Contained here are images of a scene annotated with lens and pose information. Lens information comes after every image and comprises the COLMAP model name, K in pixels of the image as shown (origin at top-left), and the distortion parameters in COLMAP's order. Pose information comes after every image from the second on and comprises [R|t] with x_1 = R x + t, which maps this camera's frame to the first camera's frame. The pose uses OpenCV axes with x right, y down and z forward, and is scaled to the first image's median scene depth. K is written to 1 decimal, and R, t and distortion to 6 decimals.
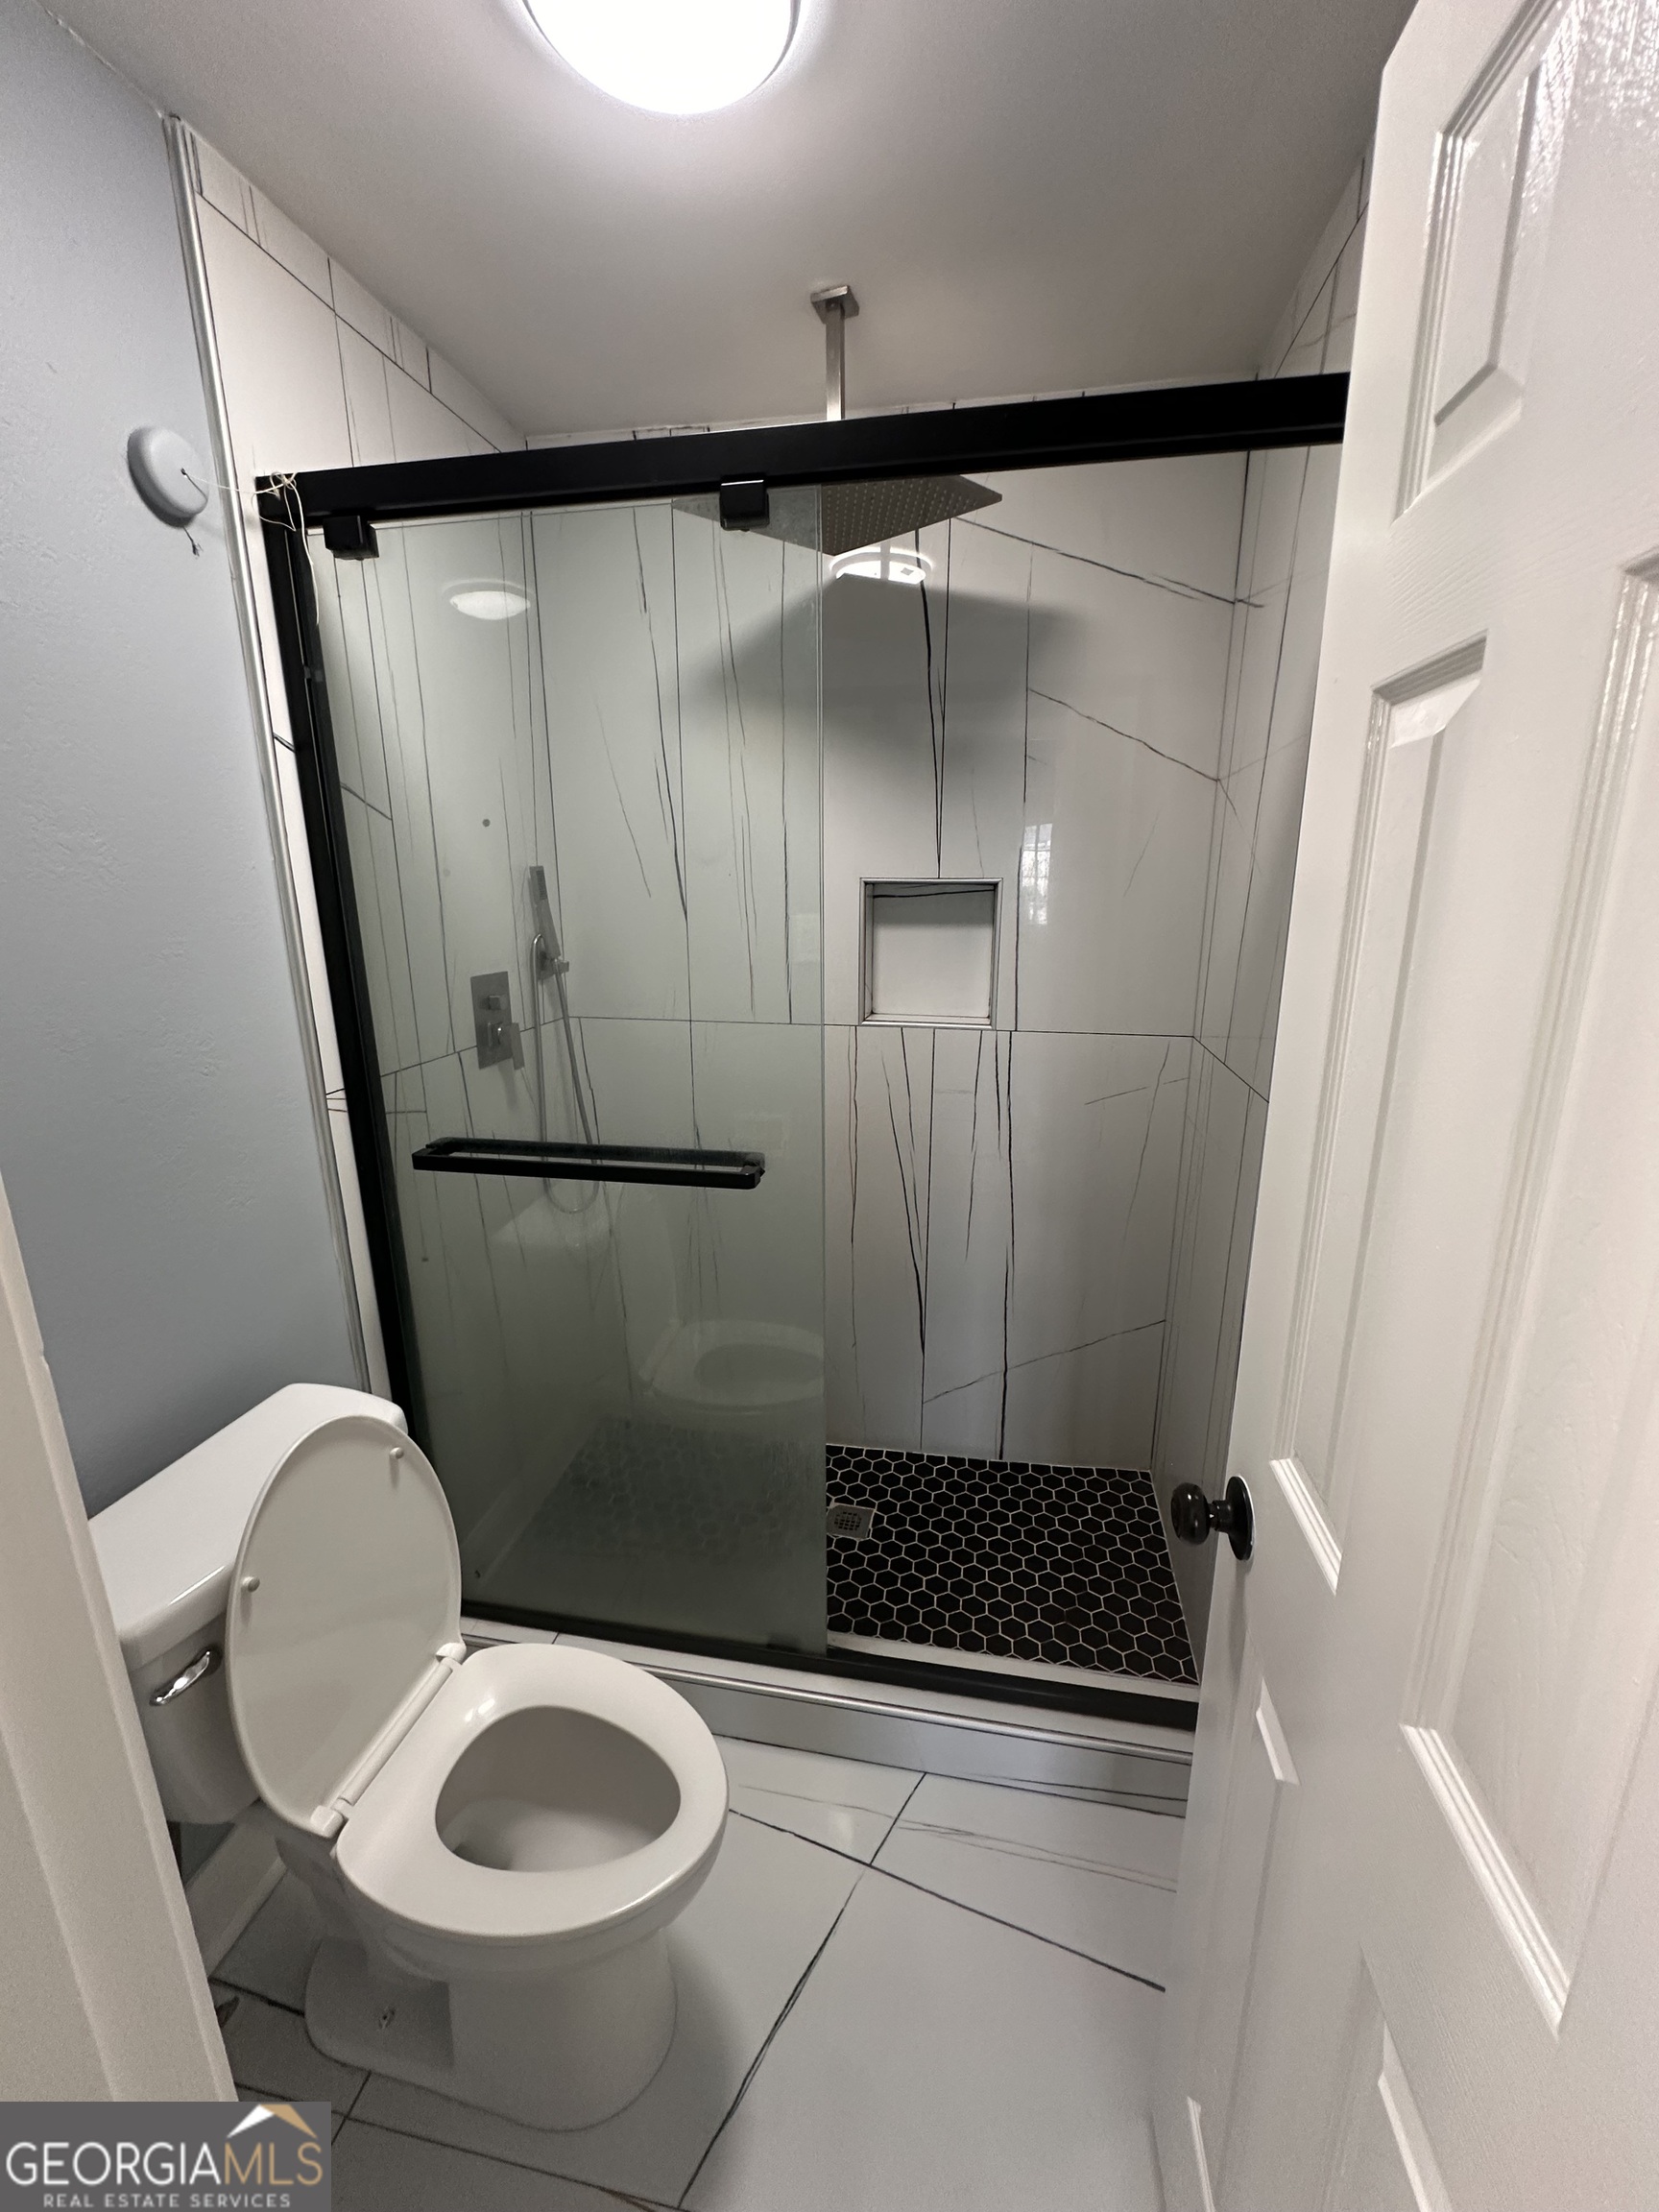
lens RADIAL K [[889.2, 0, 826.6], [0, 889.2, 1102.0], [0, 0, 1]] dist [-0.006894, 0.000199]
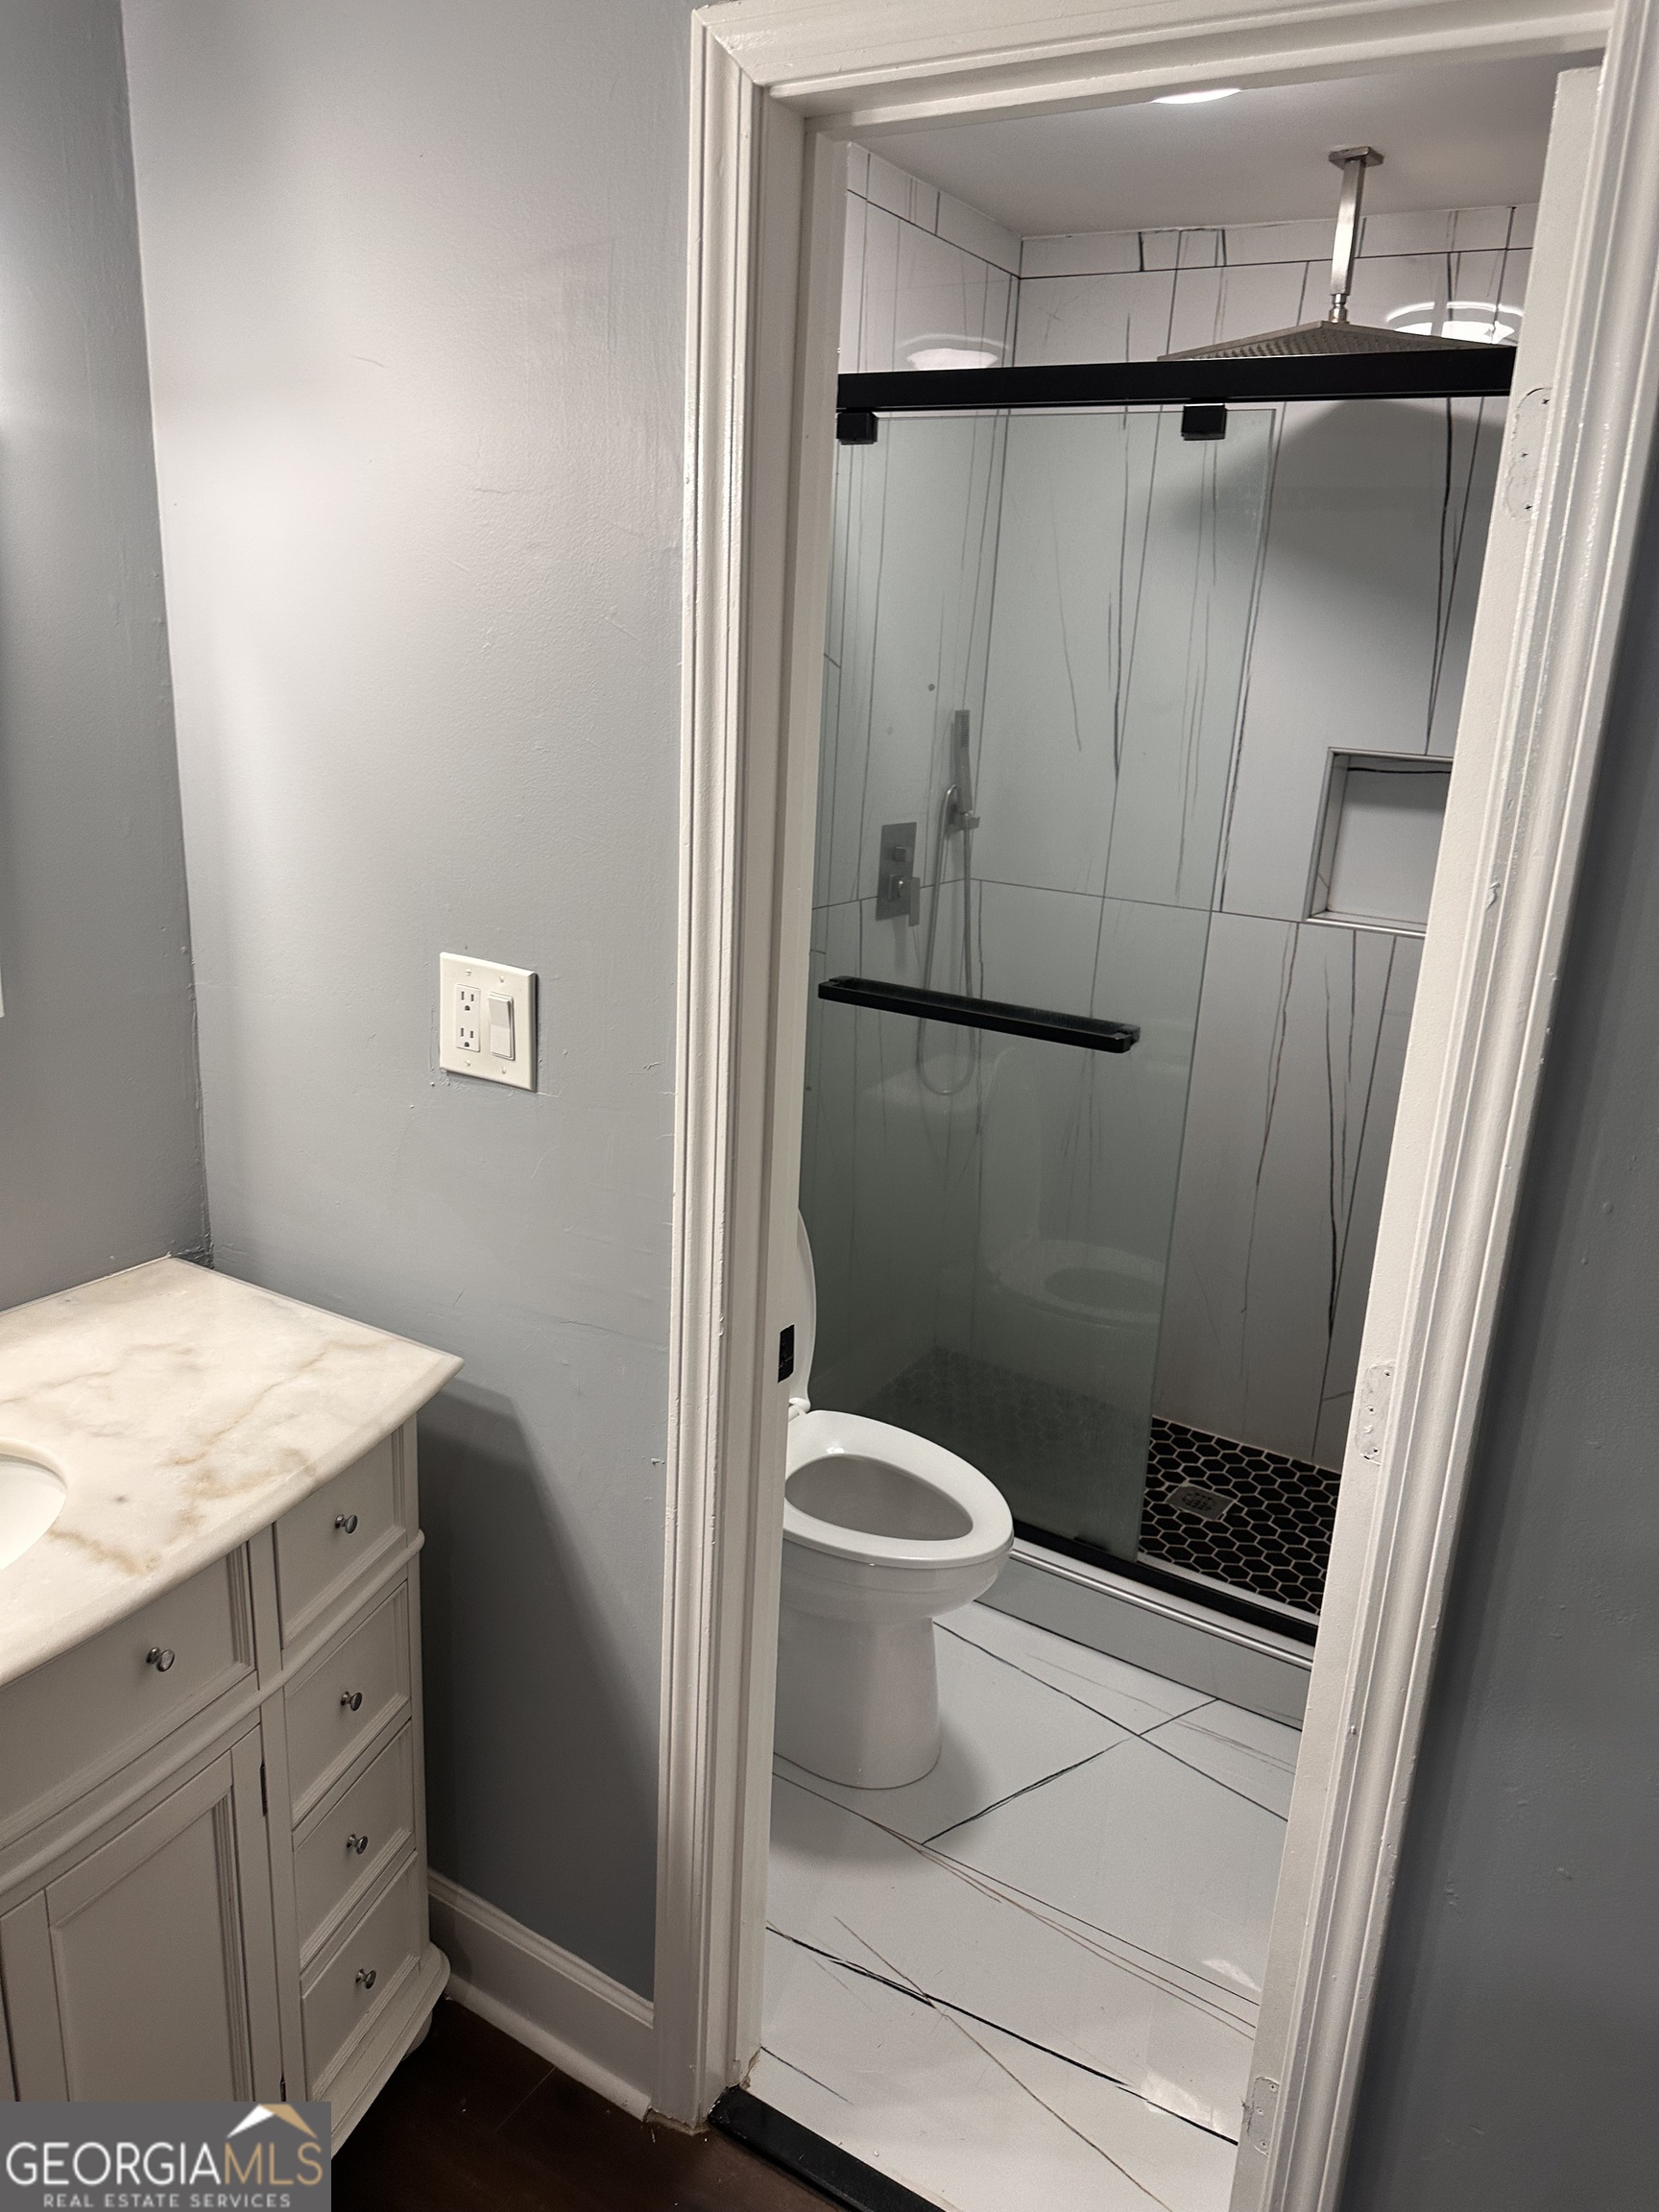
lens RADIAL K [[1605.4, 0, 817.7], [0, 1605.4, 1108.1], [0, 0, 1]] dist [0.134728, -0.237937]
pose [[0.929498, 0.151624, -0.336220, 0.162218], [-0.144140, 0.988428, 0.047267, 0.085681], [0.339496, 0.004528, 0.940597, -0.633410]]
